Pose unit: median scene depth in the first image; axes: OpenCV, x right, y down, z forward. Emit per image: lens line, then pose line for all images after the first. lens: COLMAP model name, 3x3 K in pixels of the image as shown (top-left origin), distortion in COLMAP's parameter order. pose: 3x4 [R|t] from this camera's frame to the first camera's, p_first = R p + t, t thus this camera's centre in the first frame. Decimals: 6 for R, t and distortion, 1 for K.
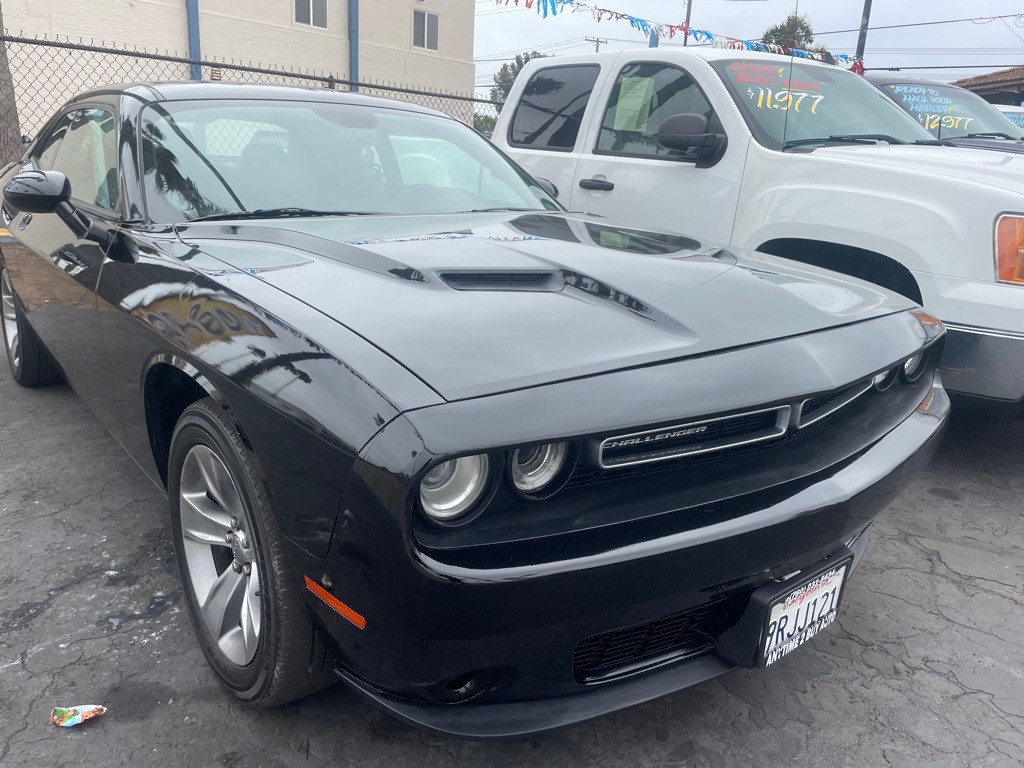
lens RADIAL K [[774.4, 0, 513.7], [0, 774.4, 381.5], [0, 0, 1]] dist [0.089822, -0.120806]
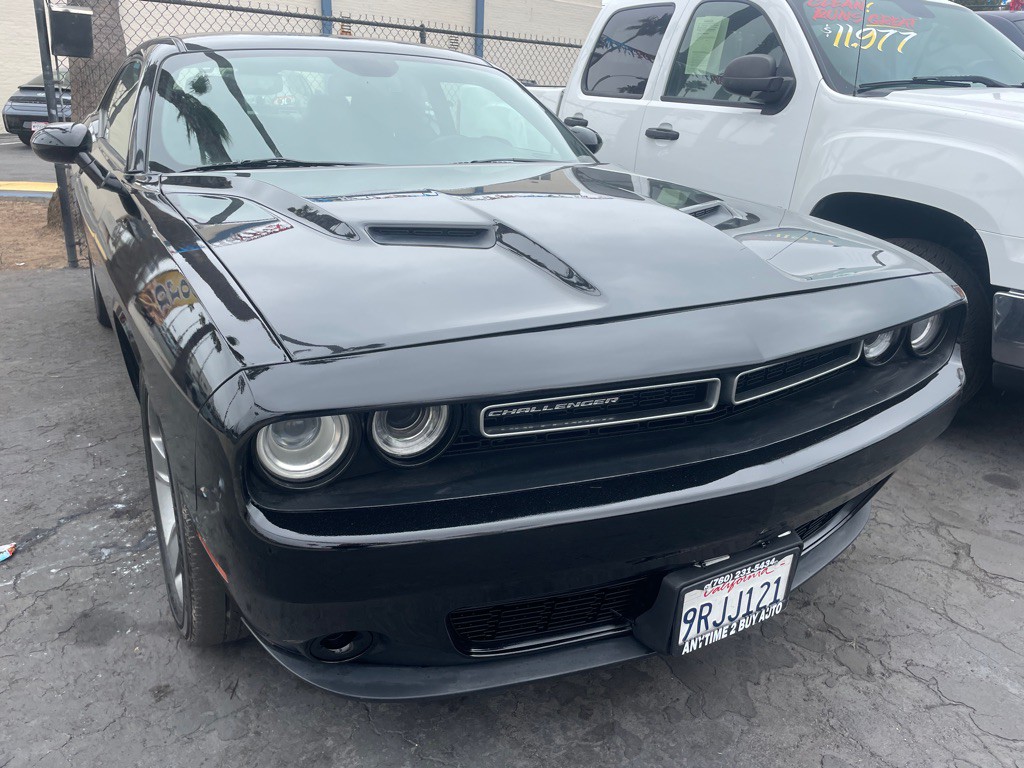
lens RADIAL K [[772.1, 0, 520.0], [0, 772.1, 379.7], [0, 0, 1]] dist [0.093463, -0.125613]
pose [[0.987174, 0.043866, -0.153505, 0.233947], [-0.035170, 0.997643, 0.058916, -0.011827], [0.155727, -0.052762, 0.986390, 0.059696]]
